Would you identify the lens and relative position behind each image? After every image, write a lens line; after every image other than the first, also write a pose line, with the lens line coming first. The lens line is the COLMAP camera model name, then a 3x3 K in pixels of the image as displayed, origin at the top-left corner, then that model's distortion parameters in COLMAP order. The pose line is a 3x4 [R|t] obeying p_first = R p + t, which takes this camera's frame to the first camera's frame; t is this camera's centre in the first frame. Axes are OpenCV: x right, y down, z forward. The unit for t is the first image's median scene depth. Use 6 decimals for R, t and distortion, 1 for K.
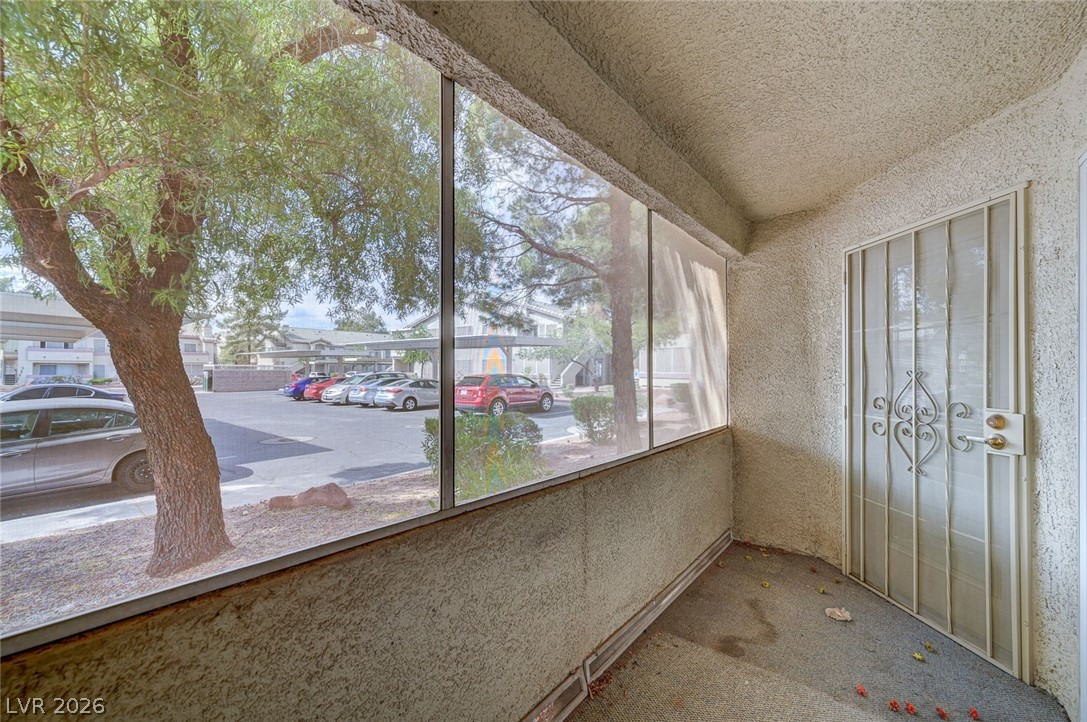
lens RADIAL K [[429.3, 0, 553.0], [0, 429.3, 363.1], [0, 0, 1]] dist [-0.001802, 0.000475]
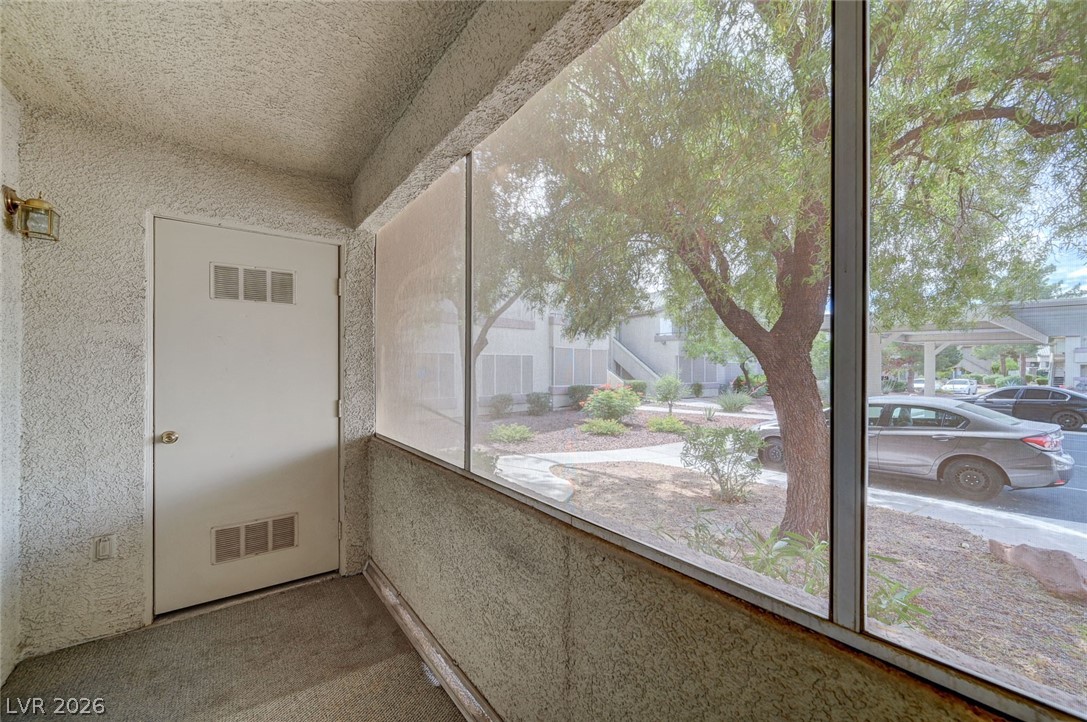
lens RADIAL K [[429.3, 0, 539.9], [0, 429.3, 367.6], [0, 0, 1]] dist [-0.001802, 0.000475]
pose [[-0.232247, -0.007911, -0.972625, 0.343255], [0.012733, 0.999857, -0.011173, 0.010453], [0.972573, -0.014980, -0.232113, 0.515706]]
